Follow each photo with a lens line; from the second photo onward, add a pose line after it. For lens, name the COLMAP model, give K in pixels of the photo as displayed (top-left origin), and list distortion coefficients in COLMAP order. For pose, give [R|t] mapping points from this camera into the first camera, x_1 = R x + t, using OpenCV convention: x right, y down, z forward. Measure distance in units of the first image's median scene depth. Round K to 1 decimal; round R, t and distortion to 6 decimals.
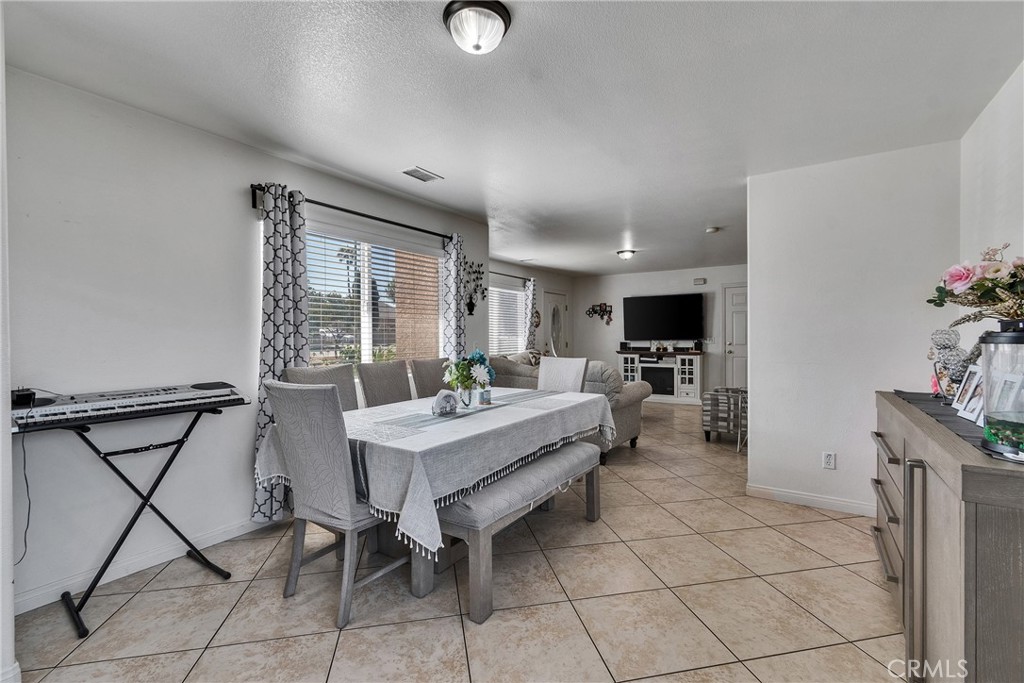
lens RADIAL K [[450.3, 0, 514.7], [0, 450.3, 338.1], [0, 0, 1]] dist [0.004141, -0.001837]
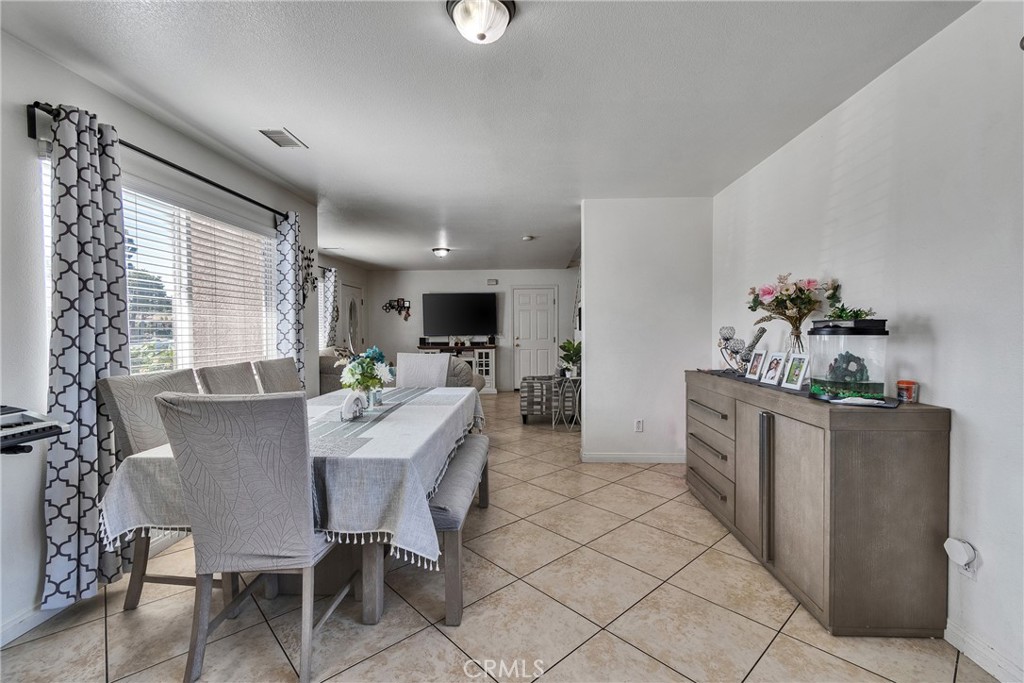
lens RADIAL K [[450.3, 0, 515.4], [0, 450.3, 338.2], [0, 0, 1]] dist [0.004141, -0.001837]
pose [[0.857037, -0.009620, 0.515165, -0.179669], [0.004652, 0.999929, 0.010933, 0.000186], [-0.515234, -0.006973, 0.857021, 0.039475]]
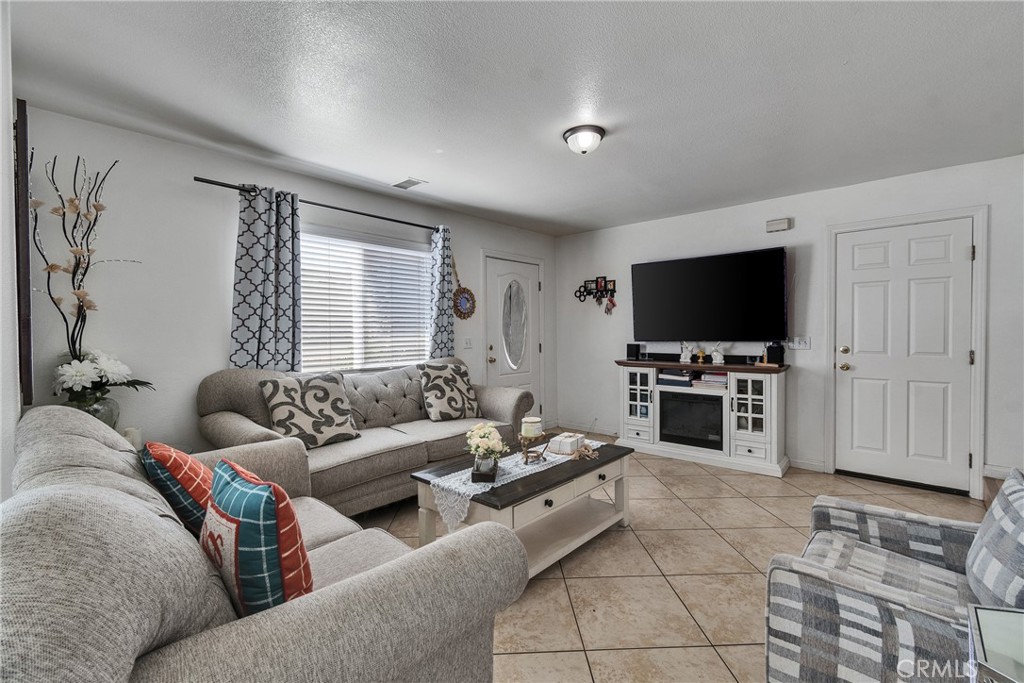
lens RADIAL K [[450.3, 0, 514.1], [0, 450.3, 338.4], [0, 0, 1]] dist [0.004141, -0.001837]
pose [[0.987637, 0.002259, -0.156743, 0.321624], [-0.000606, 0.999944, 0.010595, -0.007418], [0.156759, -0.010369, 0.987583, 0.741889]]
